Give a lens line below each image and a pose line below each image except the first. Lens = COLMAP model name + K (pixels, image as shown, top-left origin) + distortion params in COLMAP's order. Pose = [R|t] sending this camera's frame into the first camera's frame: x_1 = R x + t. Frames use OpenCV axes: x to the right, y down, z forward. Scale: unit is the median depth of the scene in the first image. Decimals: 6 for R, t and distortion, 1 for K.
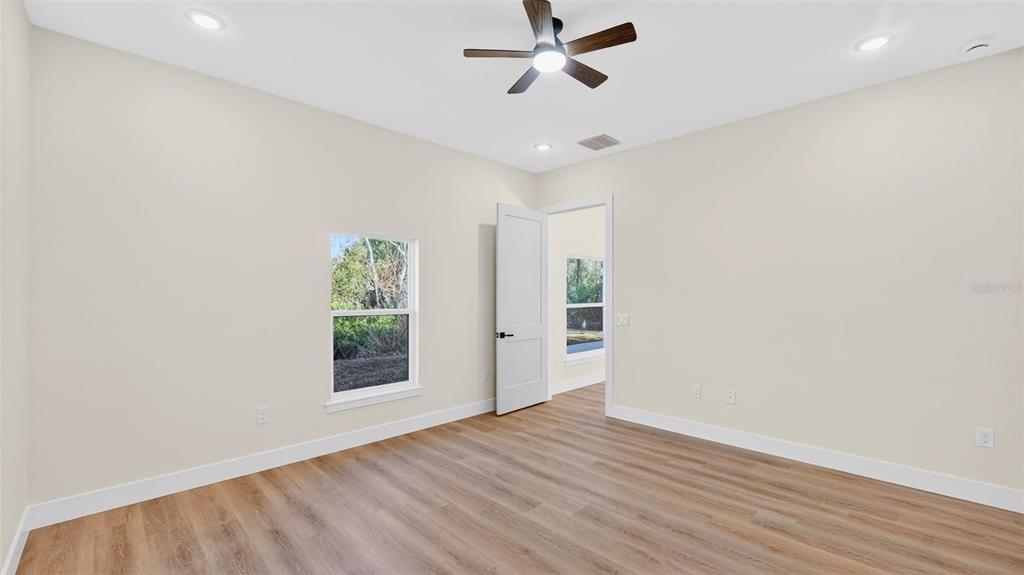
lens RADIAL K [[419.4, 0, 508.9], [0, 419.4, 293.7], [0, 0, 1]] dist [-0.024478, 0.000153]
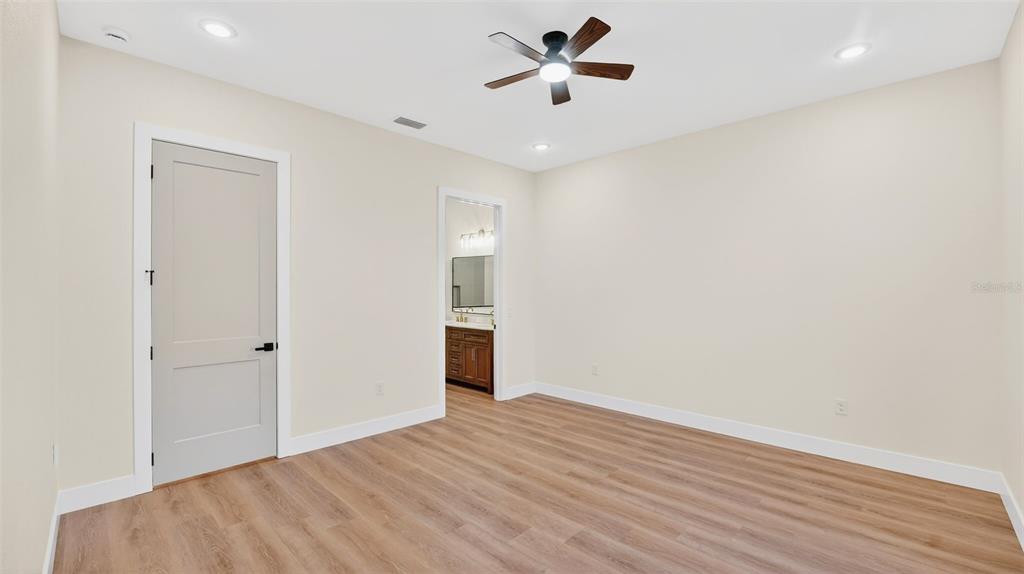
lens RADIAL K [[419.4, 0, 508.9], [0, 419.4, 293.2], [0, 0, 1]] dist [-0.024478, 0.000153]
pose [[-0.999962, -0.001104, -0.008692, 0.213453], [-0.001169, 0.999972, 0.007444, 0.000748], [0.008683, 0.007454, -0.999935, 1.948138]]
